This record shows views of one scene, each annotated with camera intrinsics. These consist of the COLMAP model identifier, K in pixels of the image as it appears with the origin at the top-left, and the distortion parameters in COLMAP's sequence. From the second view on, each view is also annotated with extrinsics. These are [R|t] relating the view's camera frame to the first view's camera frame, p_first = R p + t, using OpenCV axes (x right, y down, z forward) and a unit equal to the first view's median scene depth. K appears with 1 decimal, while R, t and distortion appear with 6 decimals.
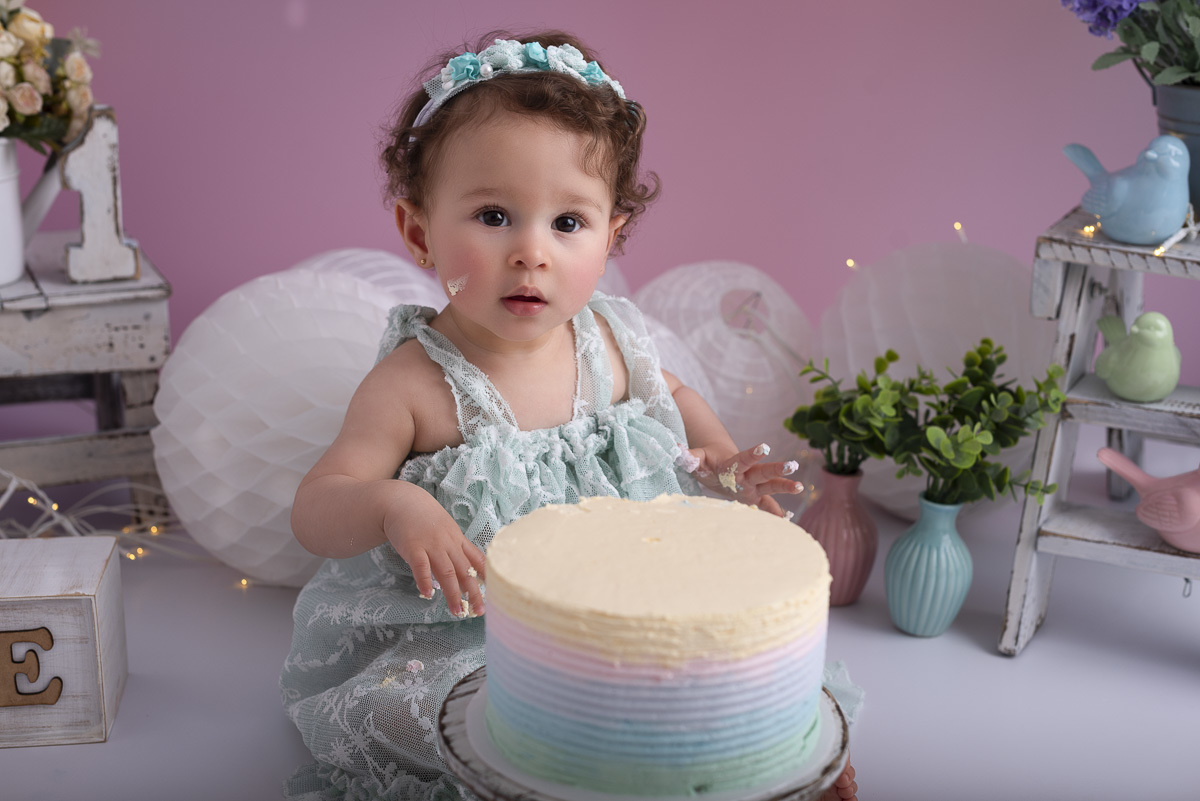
lens RADIAL K [[1718.0, 0, 580.3], [0, 1718.0, 406.6], [0, 0, 1]] dist [0.003514, 0.001947]
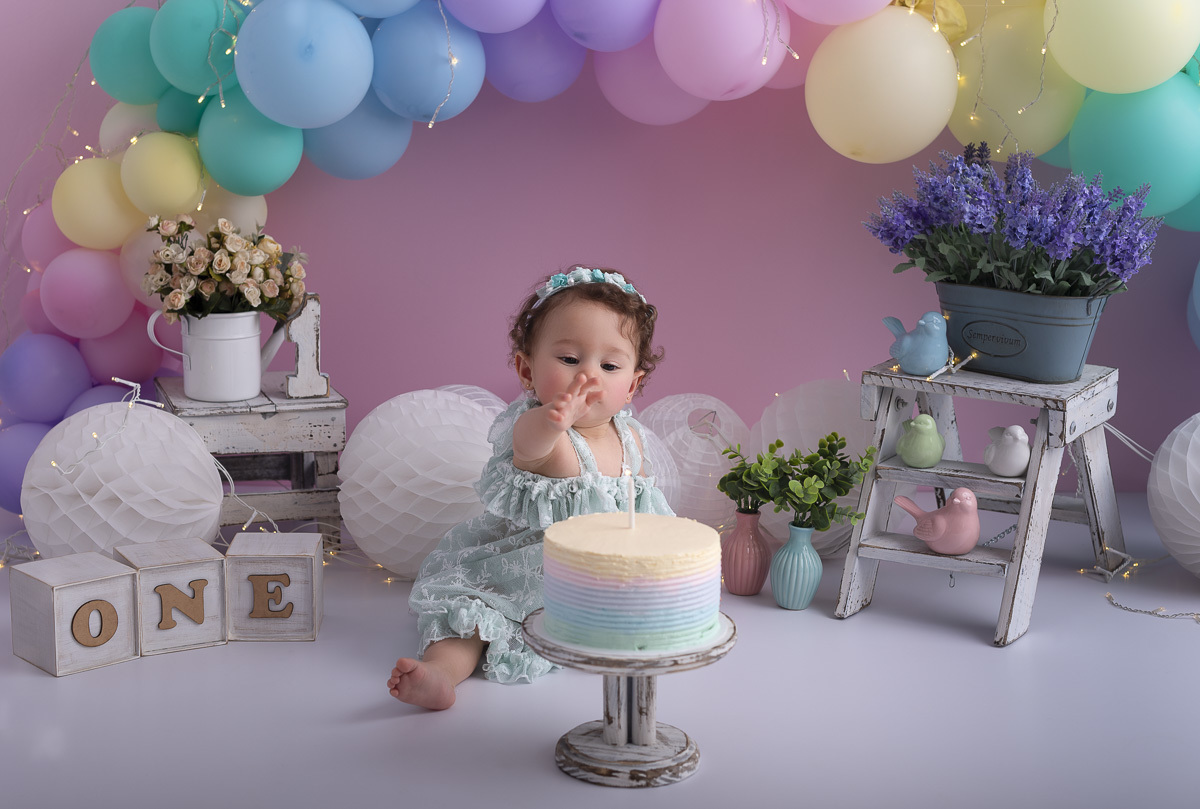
lens RADIAL K [[1802.7, 0, 559.5], [0, 1802.7, 424.0], [0, 0, 1]] dist [0.001715, 0.058313]
pose [[0.996057, 0.009068, -0.088254, 0.120864], [-0.018301, 0.994369, -0.104379, 0.133642], [0.086810, 0.105583, 0.990614, -0.718534]]
